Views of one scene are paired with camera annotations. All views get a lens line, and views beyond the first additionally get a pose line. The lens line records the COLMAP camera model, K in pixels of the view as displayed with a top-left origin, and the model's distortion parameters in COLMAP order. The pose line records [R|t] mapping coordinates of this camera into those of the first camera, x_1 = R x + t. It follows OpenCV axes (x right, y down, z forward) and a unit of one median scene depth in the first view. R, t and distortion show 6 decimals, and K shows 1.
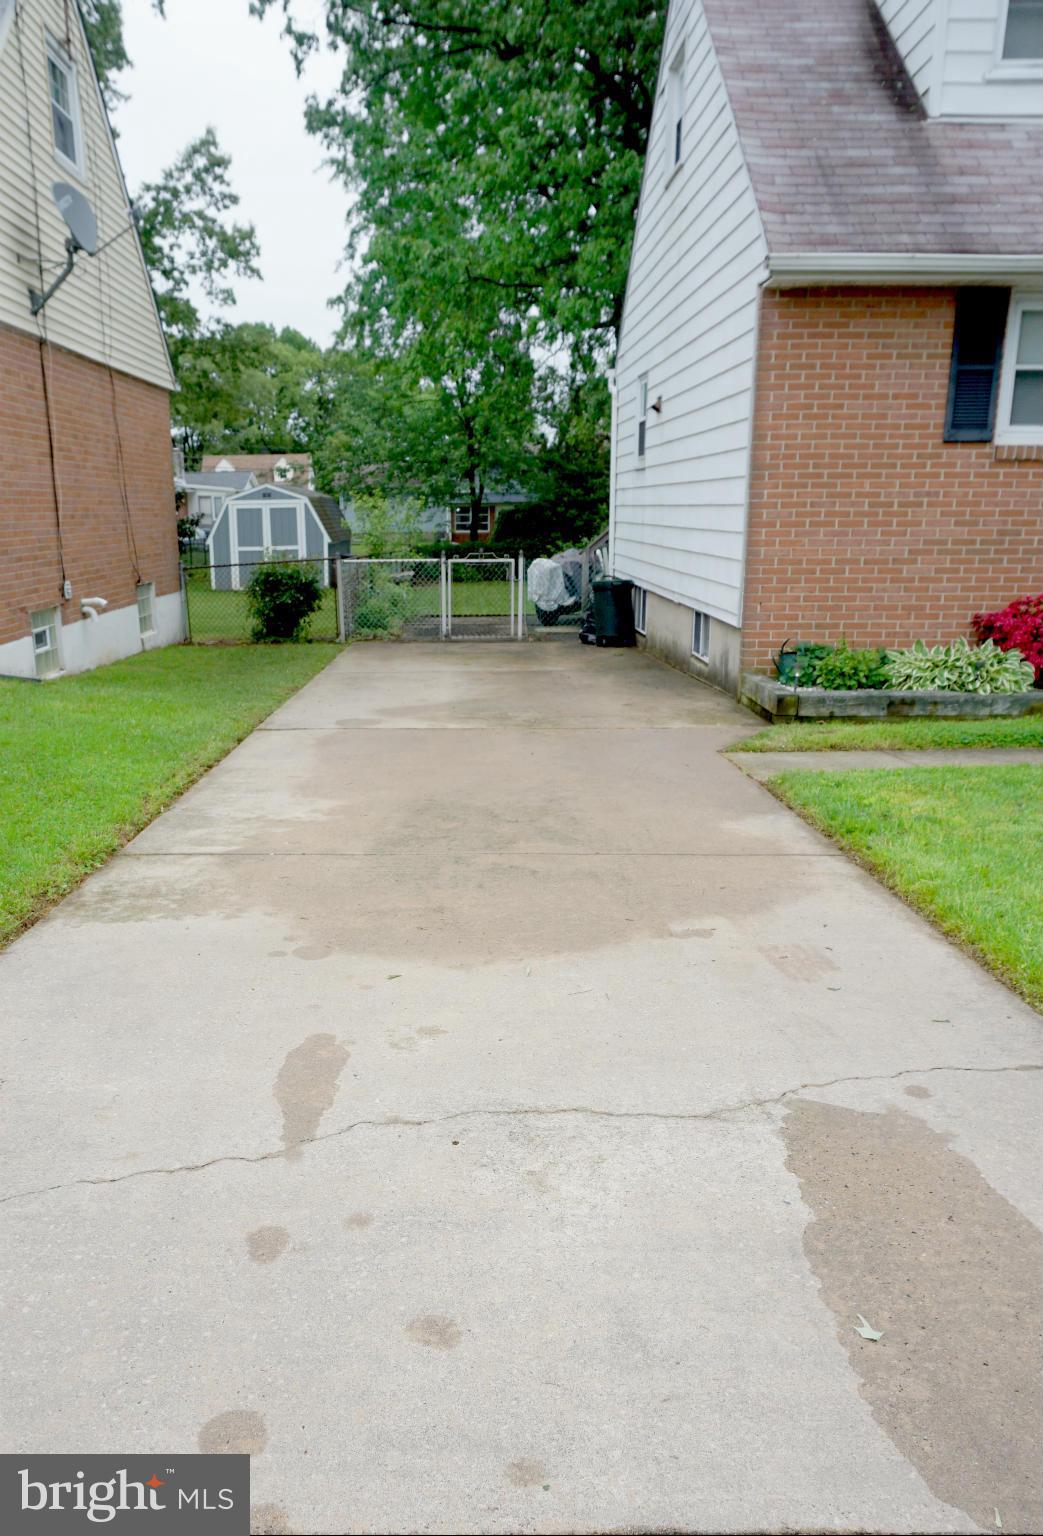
lens RADIAL K [[1143.3, 0, 521.5], [0, 1143.3, 768.0], [0, 0, 1]] dist [-0.060386, 0.079725]
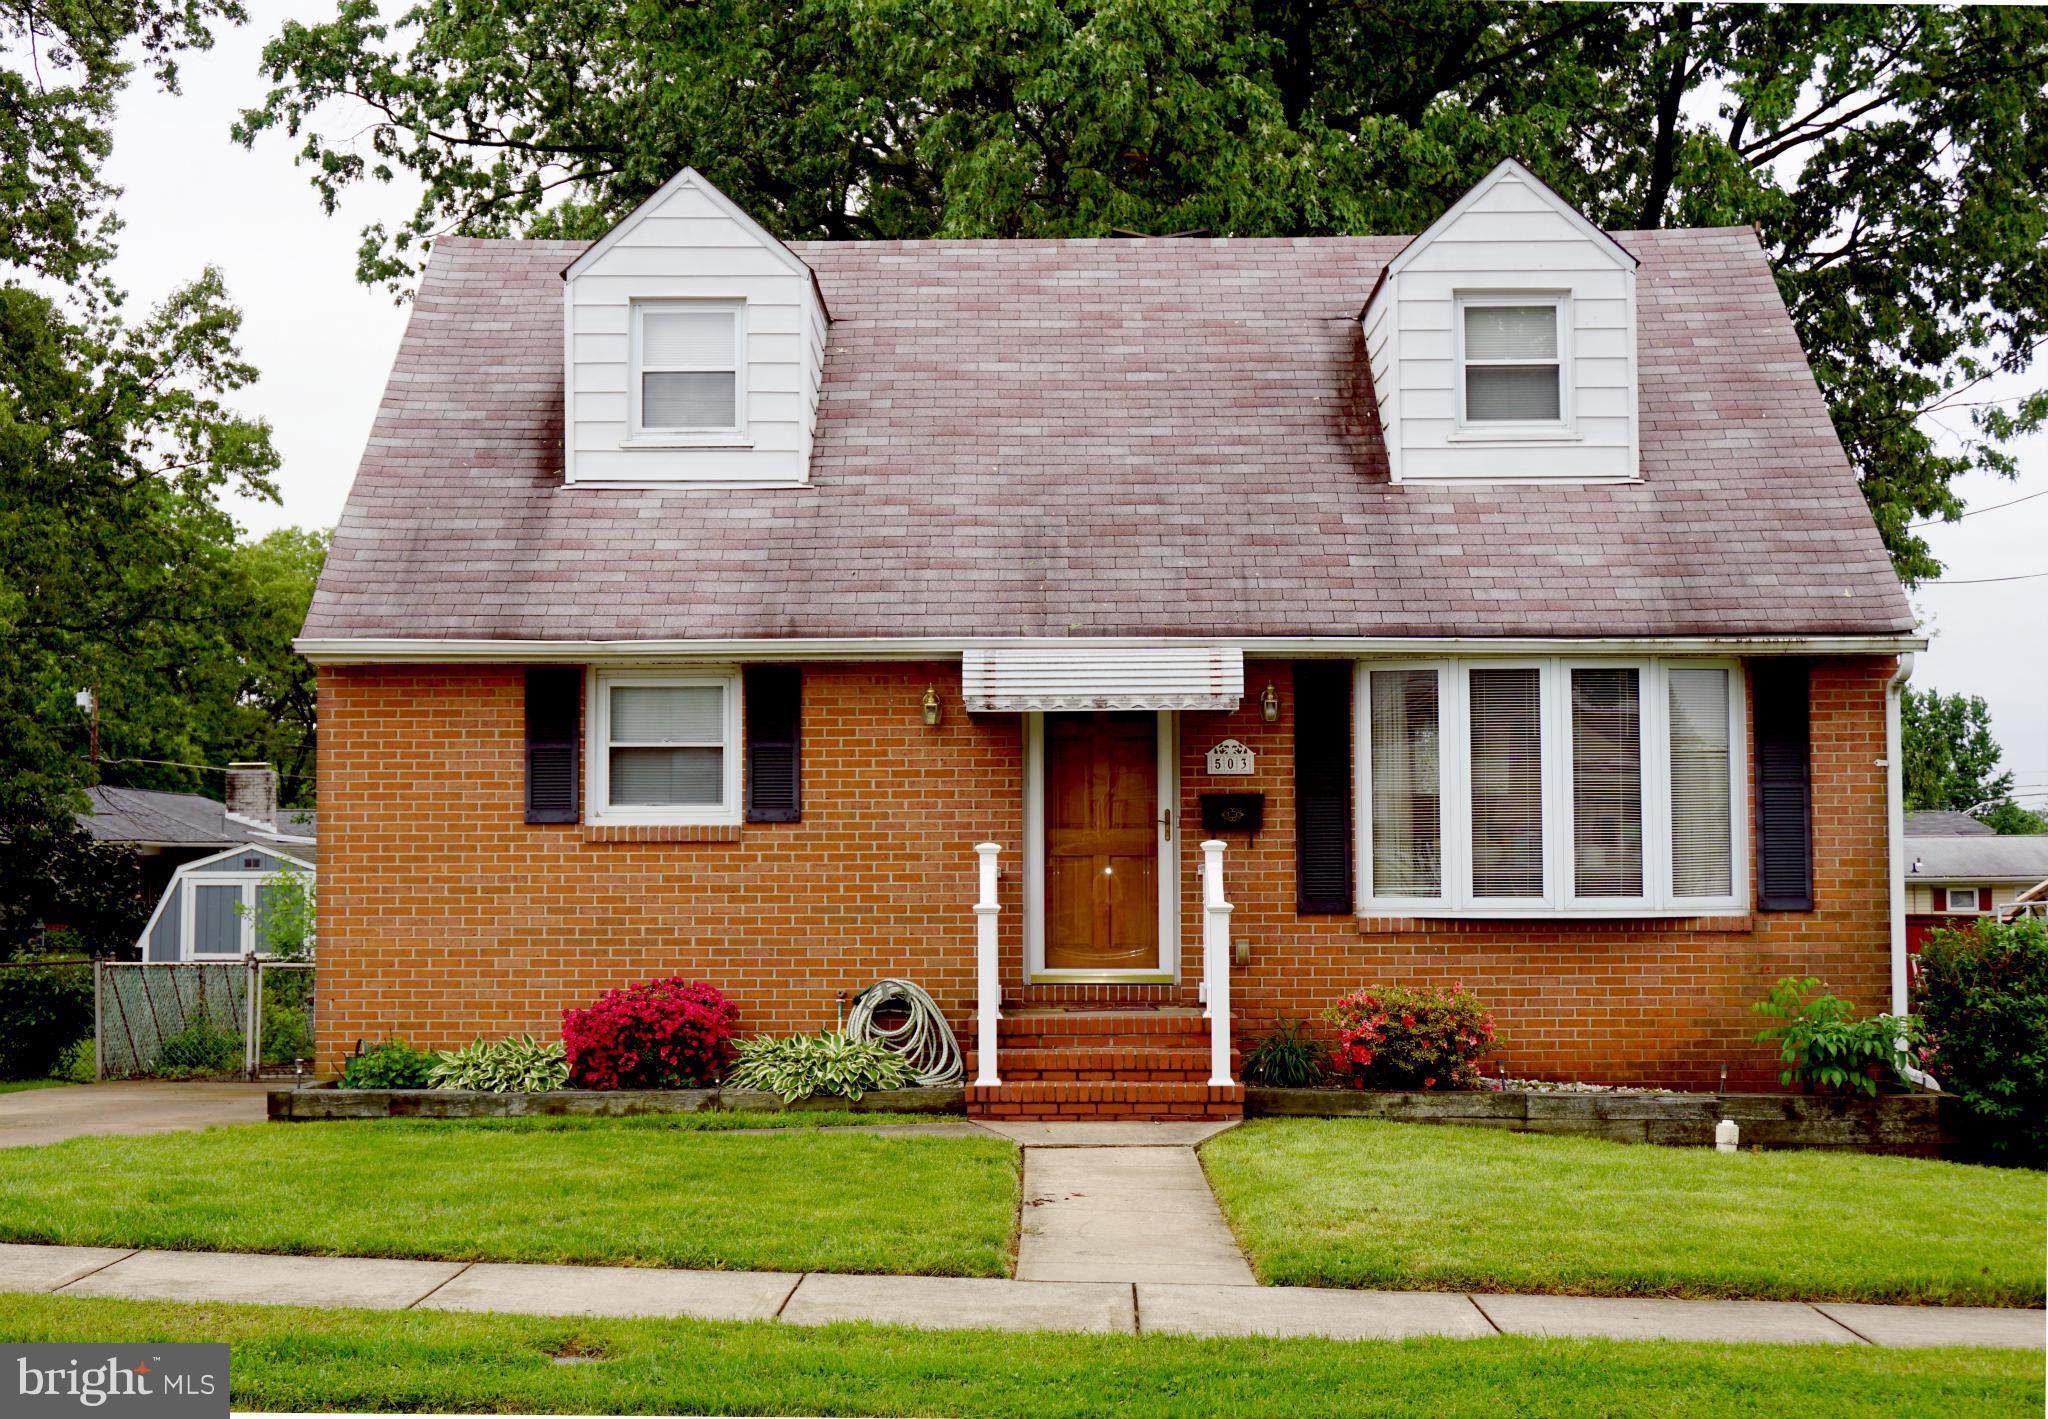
lens RADIAL K [[2559.9, 0, 1024.0], [0, 2559.9, 709.5], [0, 0, 1]] dist [-0.079242, 0.825818]
pose [[0.999610, 0.004455, -0.027564, 0.802854], [-0.012234, 0.957271, -0.288933, 0.208158], [0.025099, 0.289158, 0.956952, -0.957137]]
